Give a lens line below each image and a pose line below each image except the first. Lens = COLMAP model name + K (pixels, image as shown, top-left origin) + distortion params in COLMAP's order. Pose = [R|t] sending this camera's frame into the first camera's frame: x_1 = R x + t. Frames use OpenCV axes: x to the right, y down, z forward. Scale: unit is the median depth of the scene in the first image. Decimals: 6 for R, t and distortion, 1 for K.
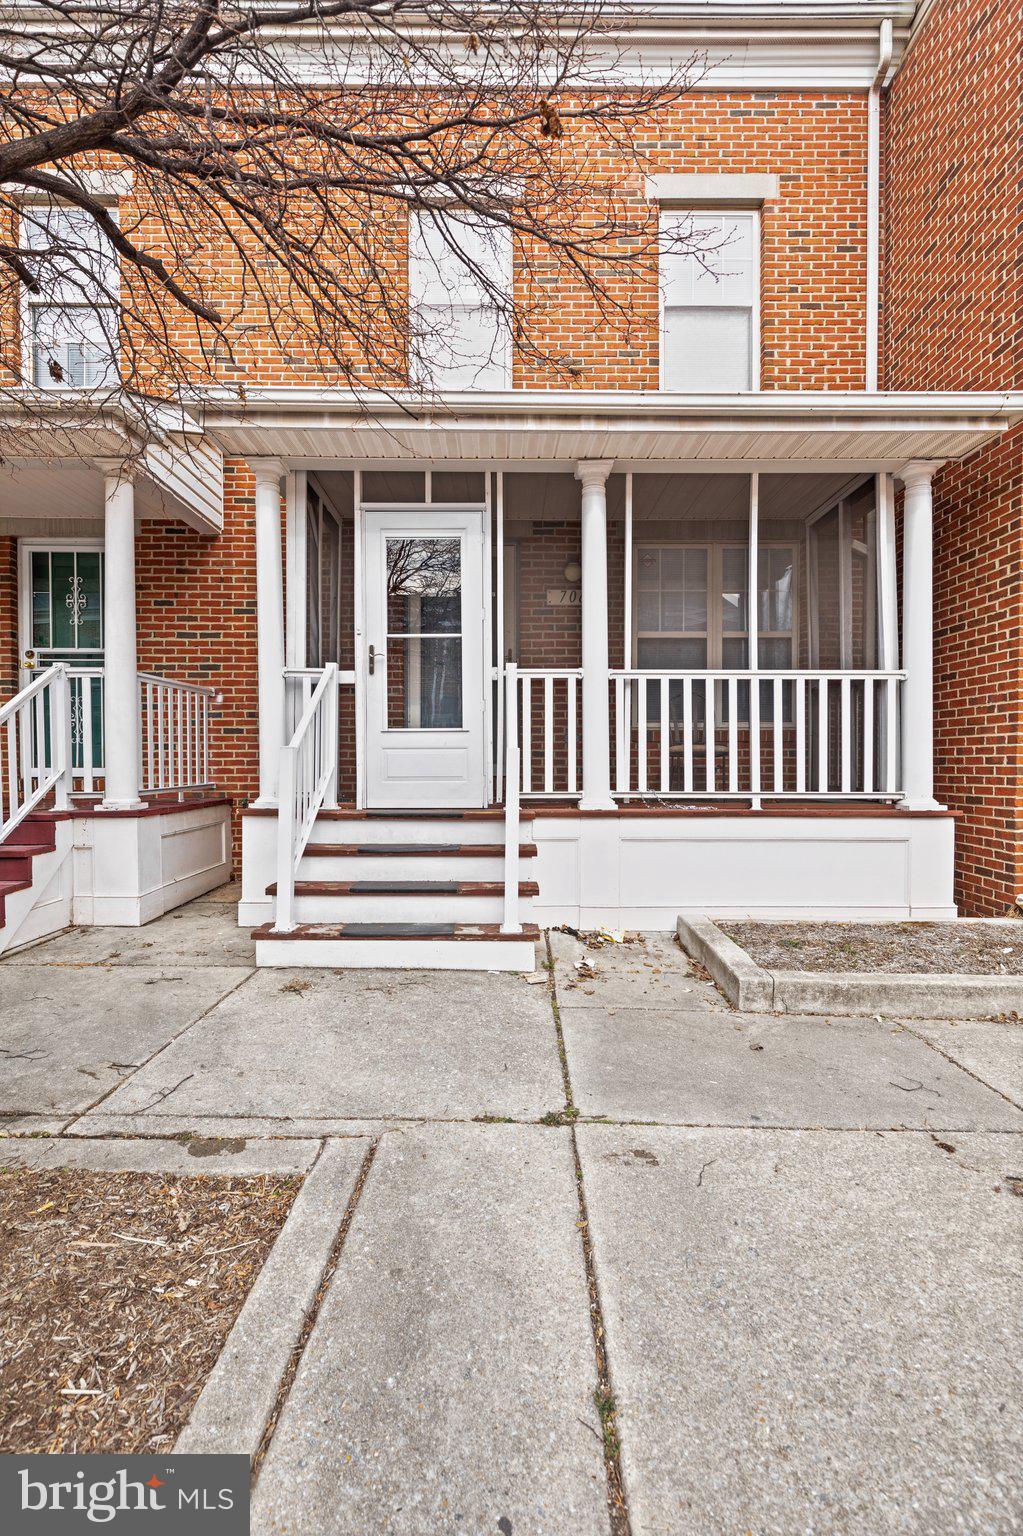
lens RADIAL K [[700.8, 0, 432.9], [0, 700.8, 771.7], [0, 0, 1]] dist [-0.001450, -0.002788]
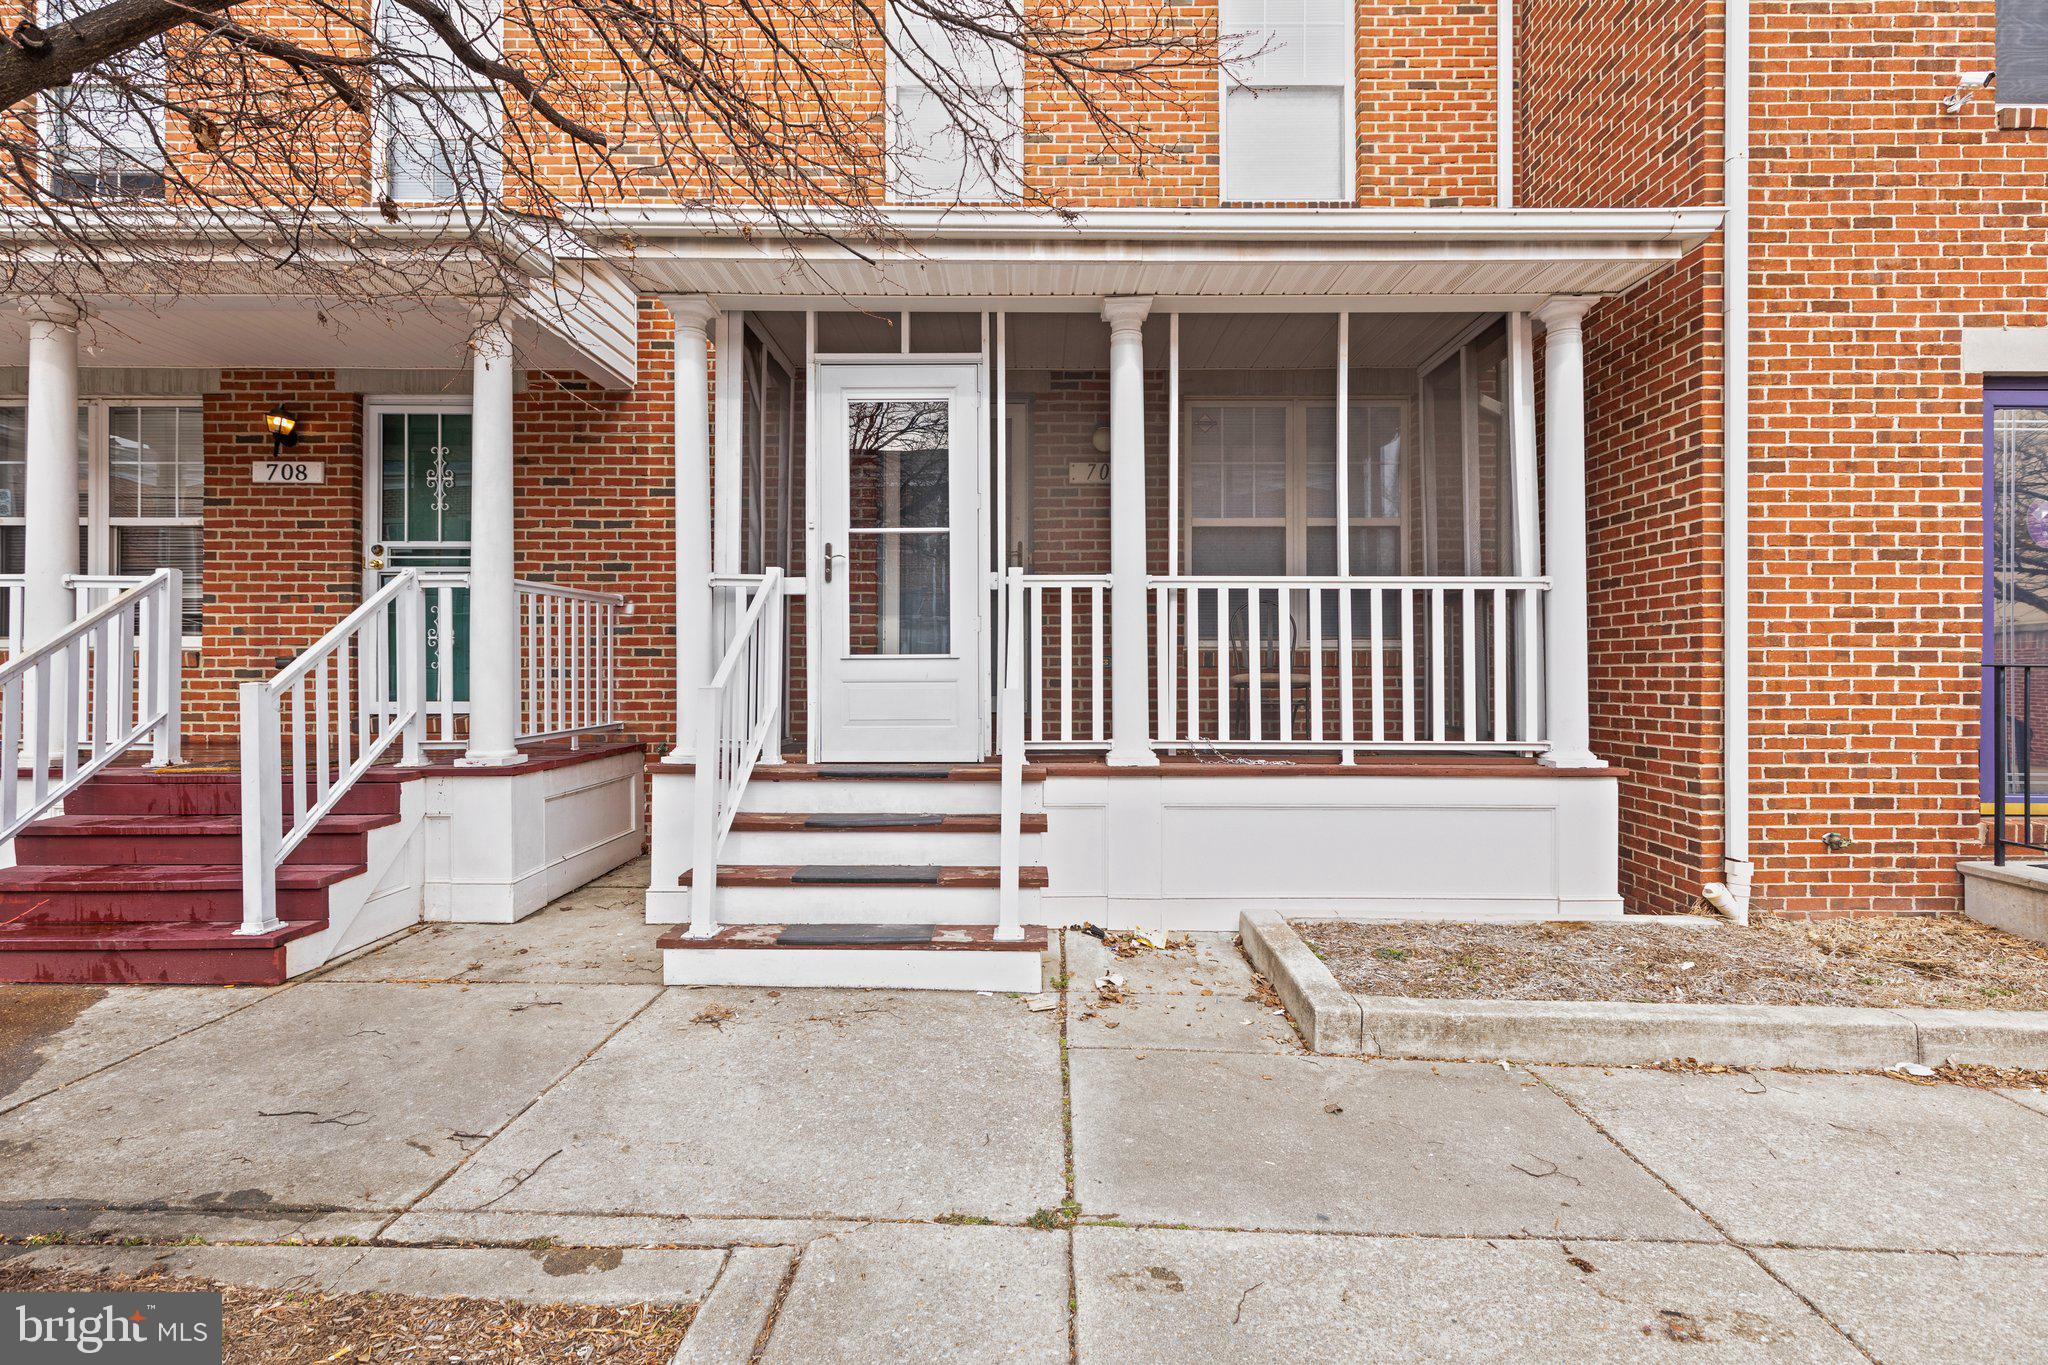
lens RADIAL K [[934.4, 0, 1082.5], [0, 934.4, 486.1], [0, 0, 1]] dist [-0.001450, -0.002788]
pose [[0.999965, 0.001920, -0.008200, 0.191445], [-0.002082, 0.999803, -0.019756, -0.223076], [0.008160, 0.019773, 0.999771, 0.006652]]
